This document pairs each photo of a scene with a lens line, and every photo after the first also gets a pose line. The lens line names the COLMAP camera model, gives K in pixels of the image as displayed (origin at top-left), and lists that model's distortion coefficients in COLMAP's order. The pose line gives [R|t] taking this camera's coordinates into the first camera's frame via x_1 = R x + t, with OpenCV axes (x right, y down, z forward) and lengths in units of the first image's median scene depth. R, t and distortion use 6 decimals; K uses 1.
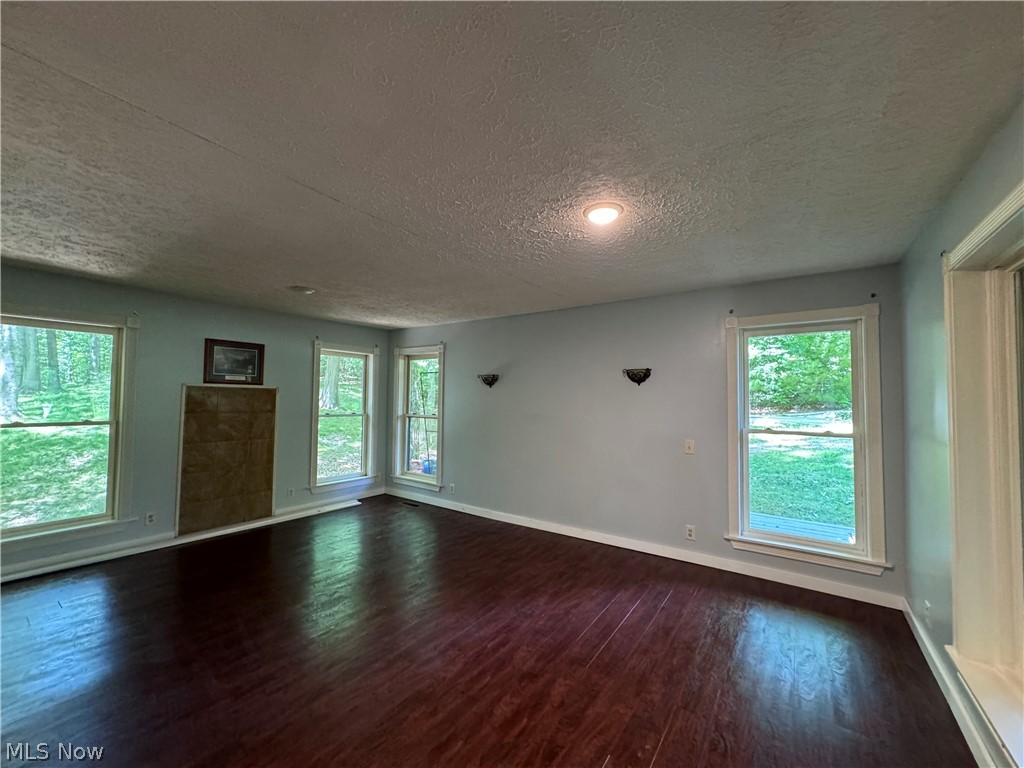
lens RADIAL K [[407.5, 0, 511.5], [0, 407.5, 381.7], [0, 0, 1]] dist [-0.000869, 0.000096]
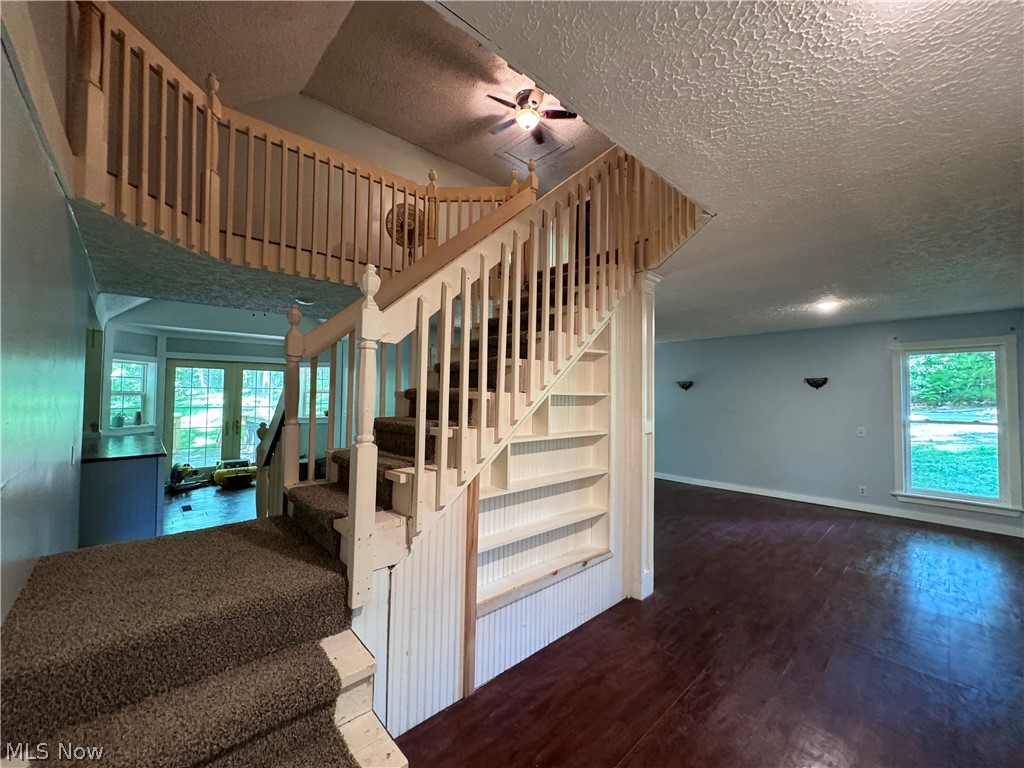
lens RADIAL K [[407.5, 0, 511.5], [0, 407.5, 381.7], [0, 0, 1]] dist [-0.000869, 0.000096]
pose [[0.977905, -0.013092, -0.208640, -0.451469], [0.014866, 0.999865, 0.006935, -0.044995], [0.208521, -0.009883, 0.977968, -0.639880]]
